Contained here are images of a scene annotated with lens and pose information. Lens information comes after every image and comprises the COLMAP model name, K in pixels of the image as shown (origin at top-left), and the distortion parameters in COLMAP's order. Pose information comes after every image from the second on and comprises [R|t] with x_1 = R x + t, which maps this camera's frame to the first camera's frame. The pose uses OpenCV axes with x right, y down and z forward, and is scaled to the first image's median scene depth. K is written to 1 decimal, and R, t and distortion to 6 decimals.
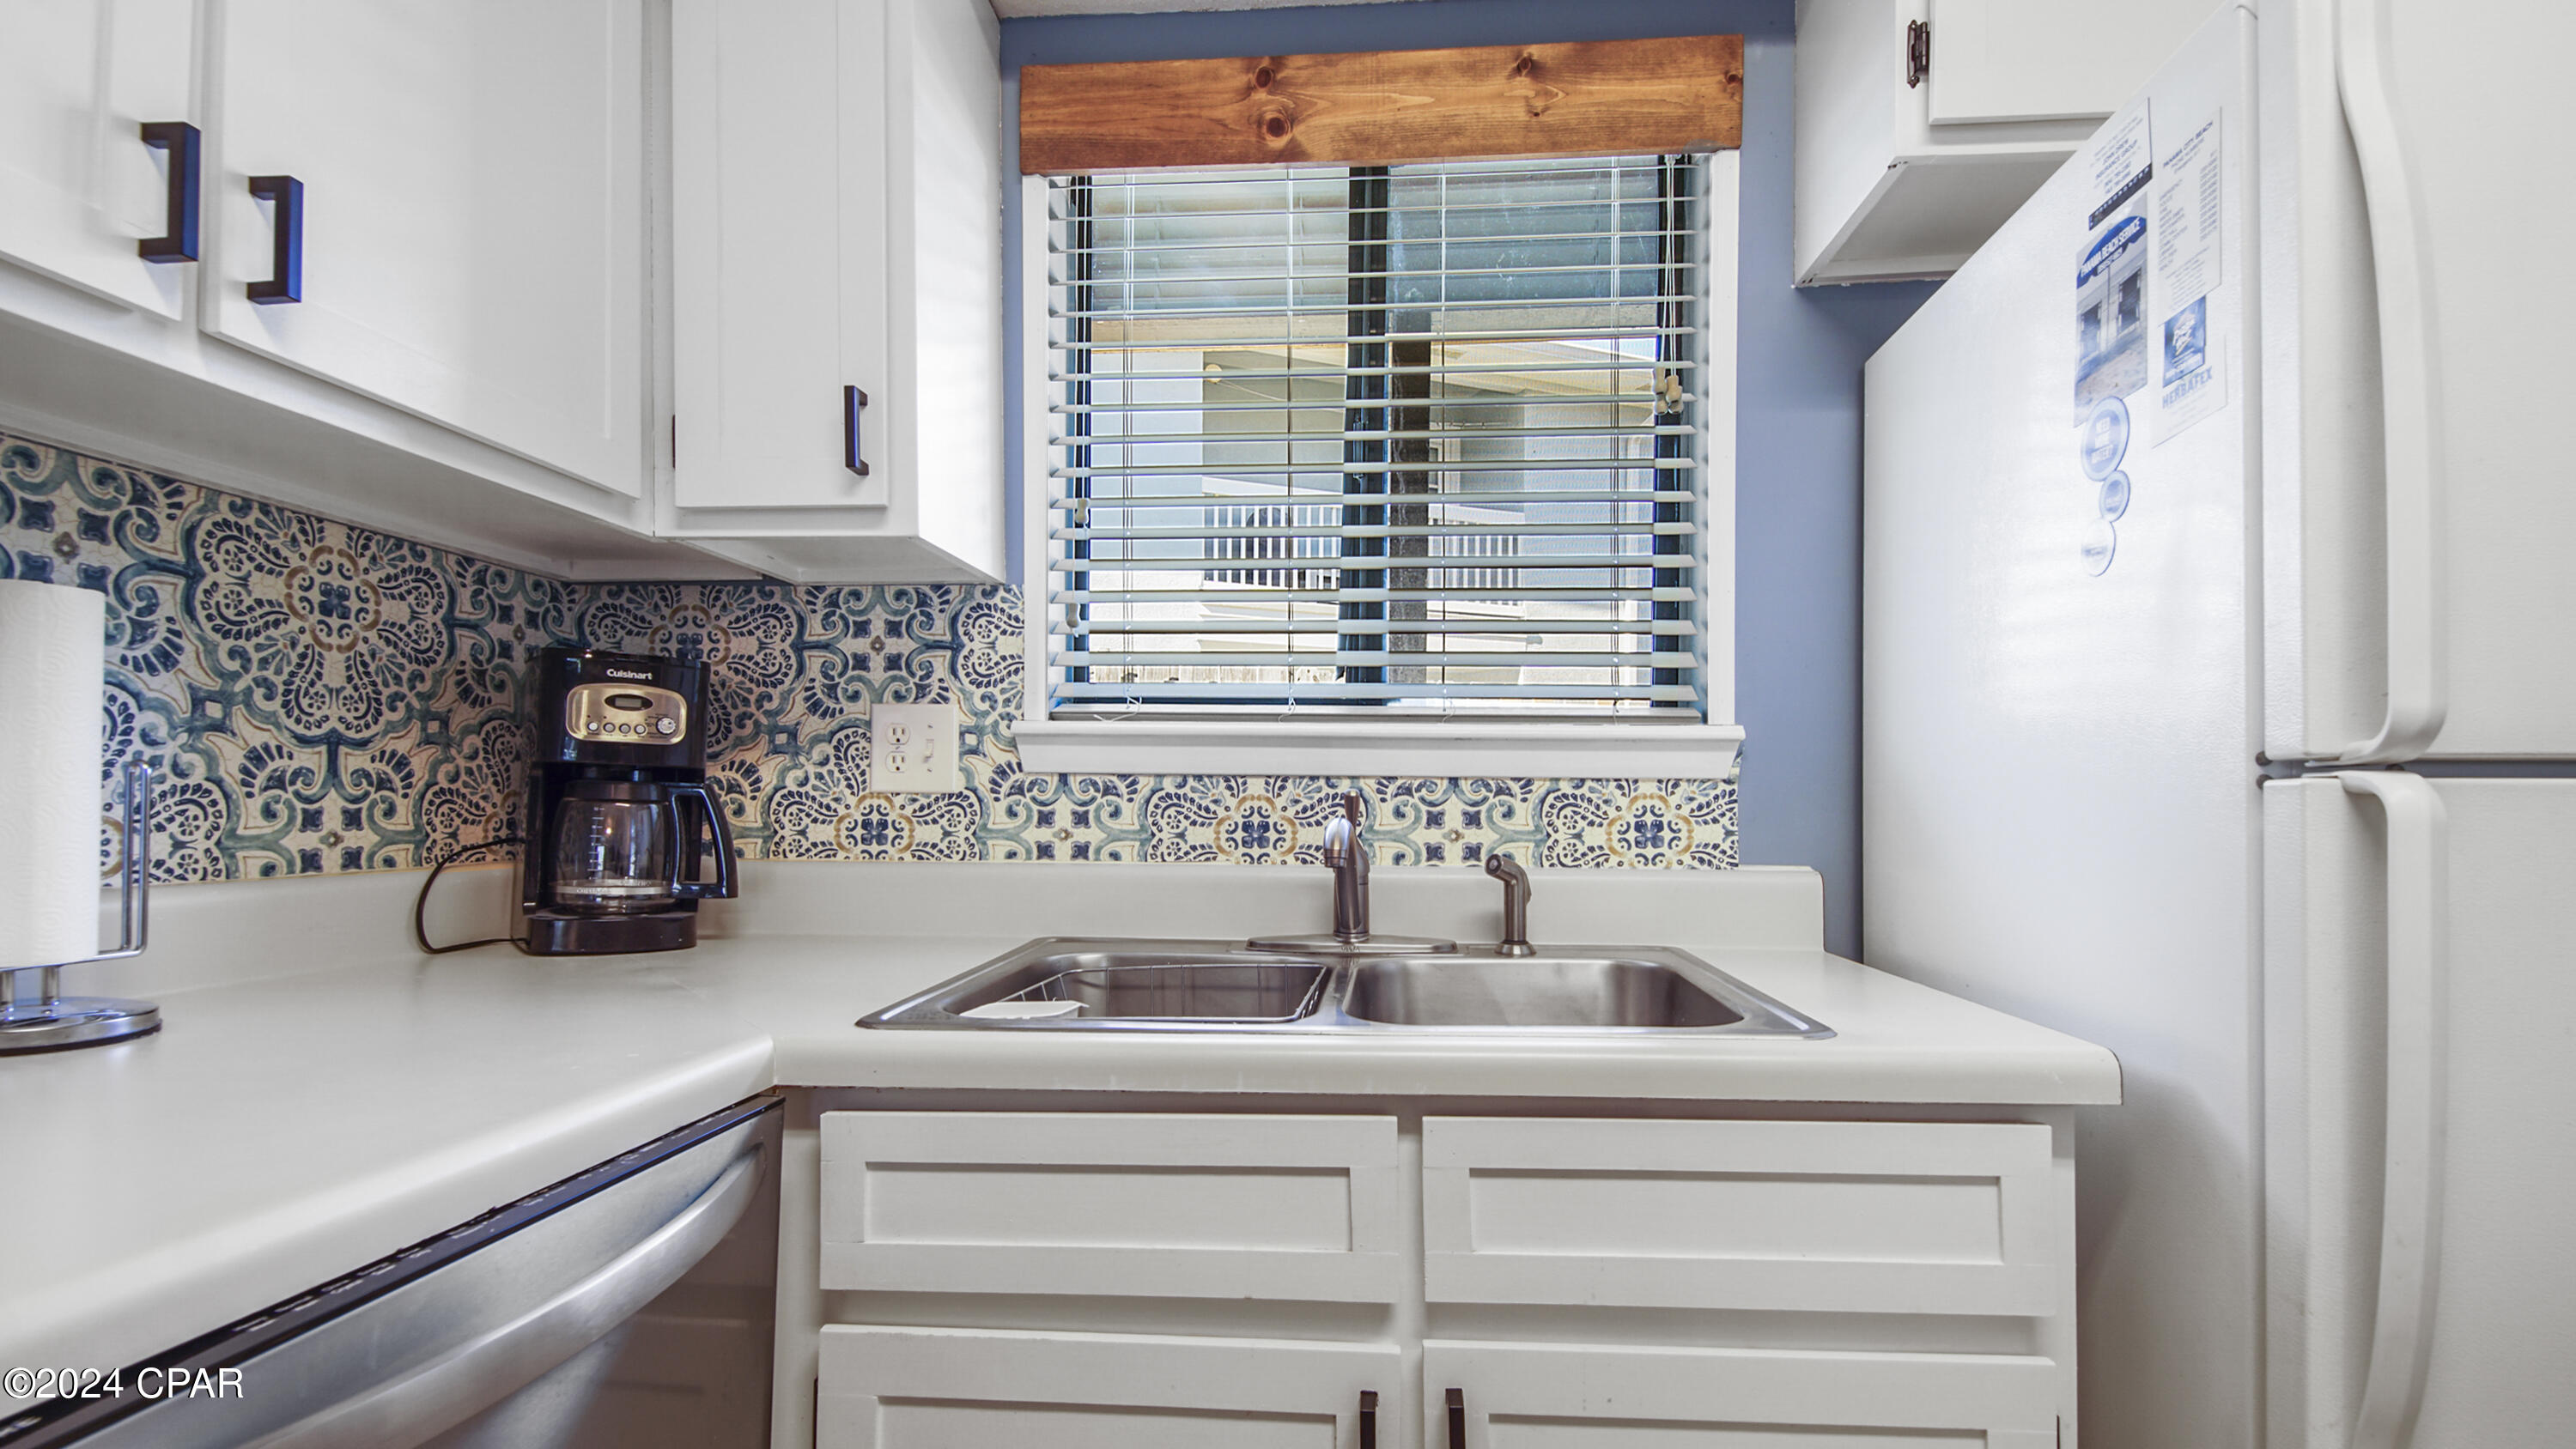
lens RADIAL K [[1197.6, 0, 1281.9], [0, 1197.6, 791.7], [0, 0, 1]] dist [0.043078, -0.000278]
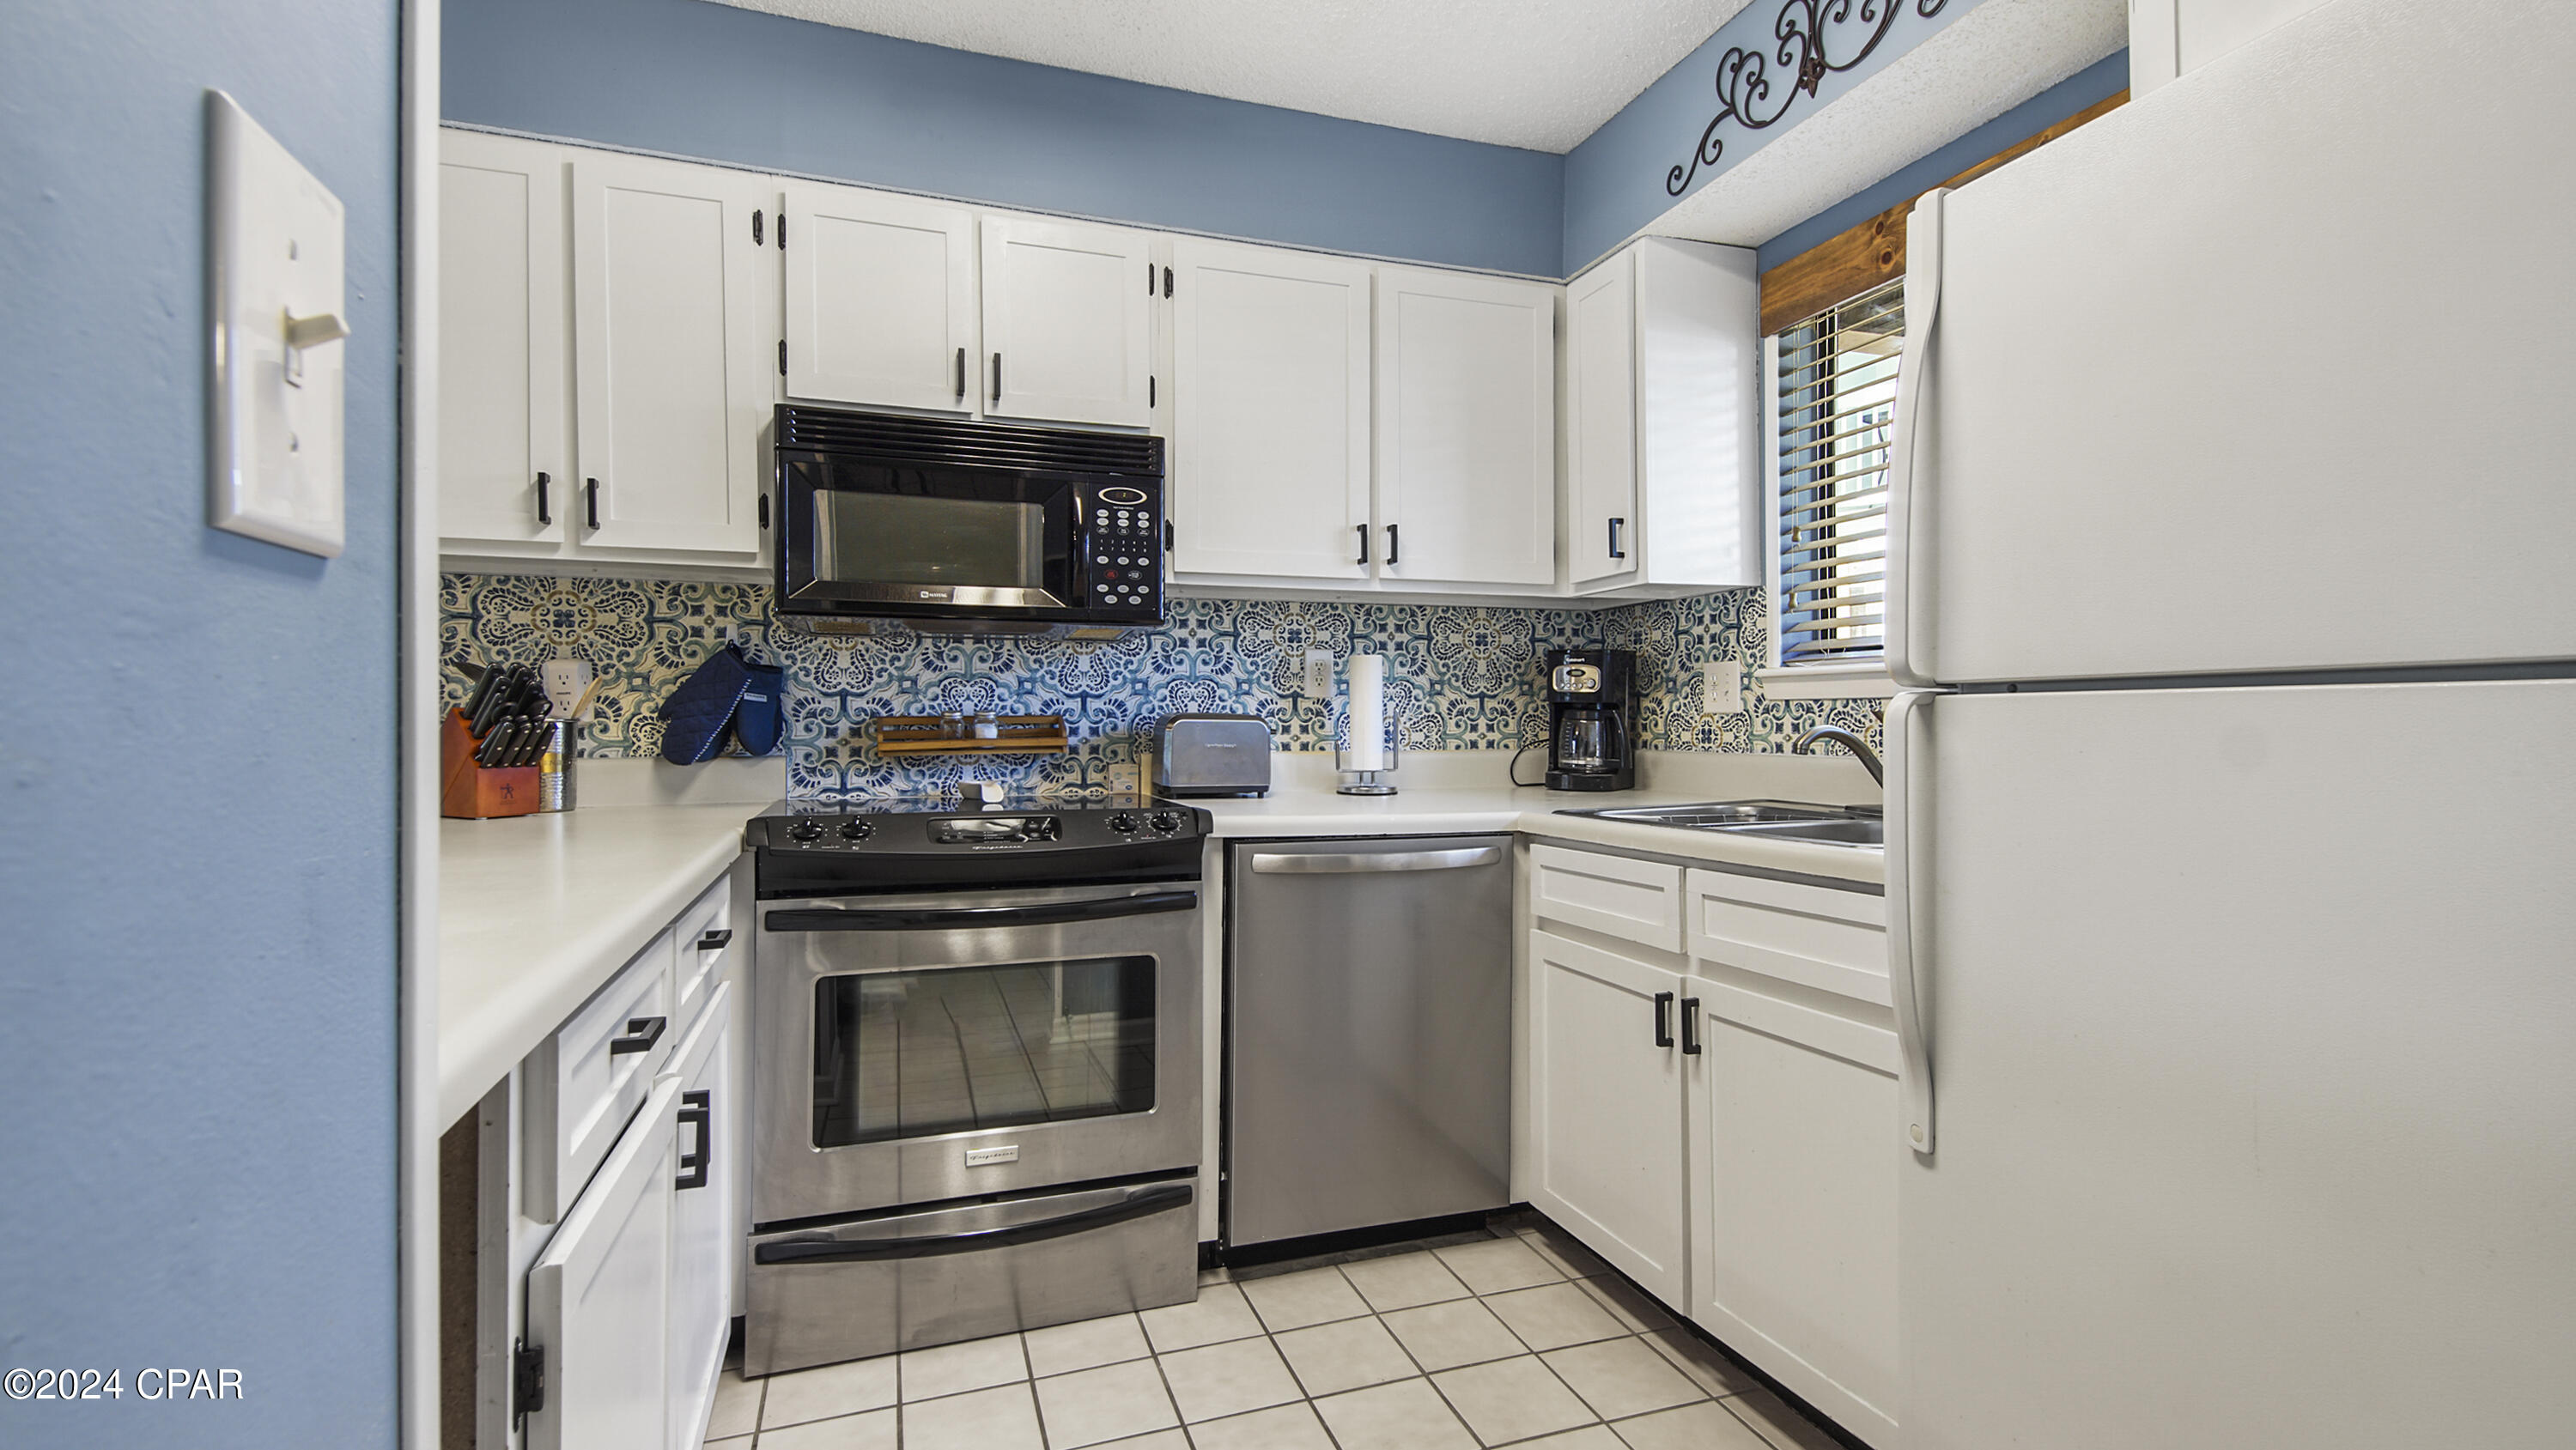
lens RADIAL K [[1165.8, 0, 1283.9], [0, 1165.8, 715.6], [0, 0, 1]] dist [0.029428, -0.000223]
pose [[0.415518, -0.014191, -0.909474, 1.031443], [0.013535, 0.999864, -0.009418, 0.012509], [0.909484, -0.008396, 0.415654, -0.289138]]
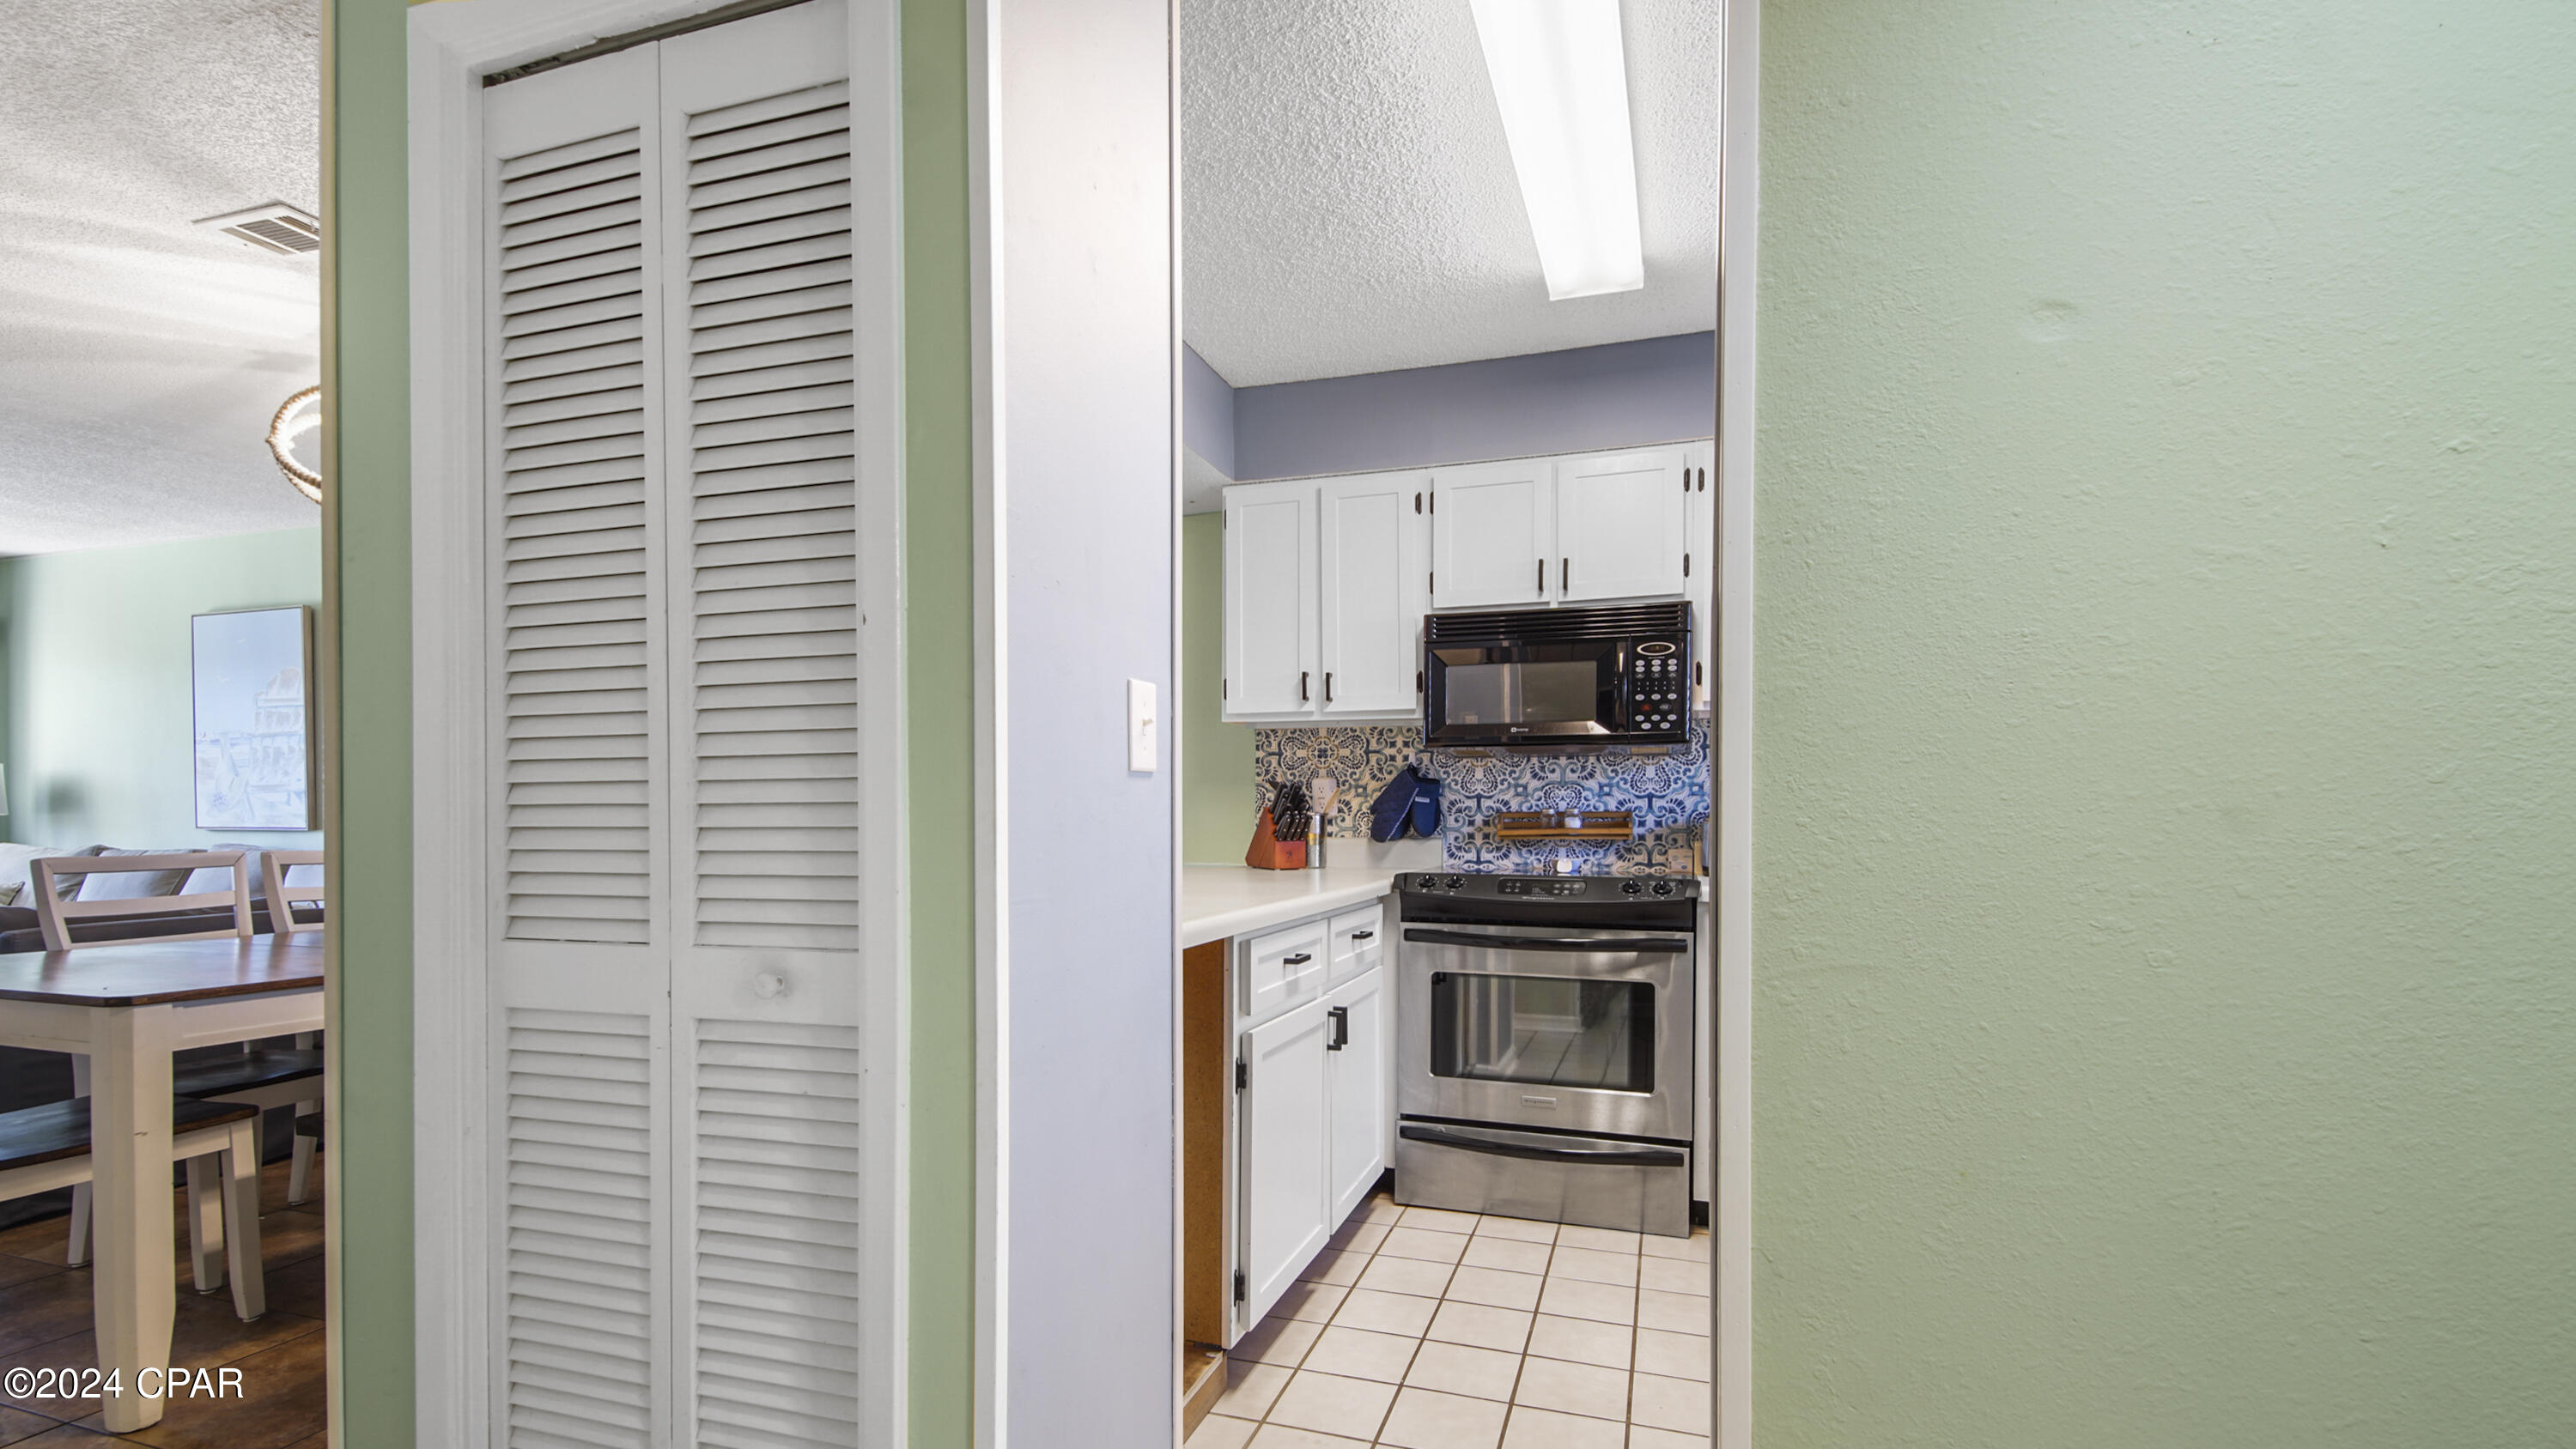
lens RADIAL K [[1130.0, 0, 1292.4], [0, 1130.0, 822.2], [0, 0, 1]] dist [0.027946, -0.000100]
pose [[-0.216957, -0.004956, -0.976169, 1.665497], [0.004201, 0.999973, -0.006011, 0.023634], [0.976172, -0.005405, -0.216930, -0.031101]]
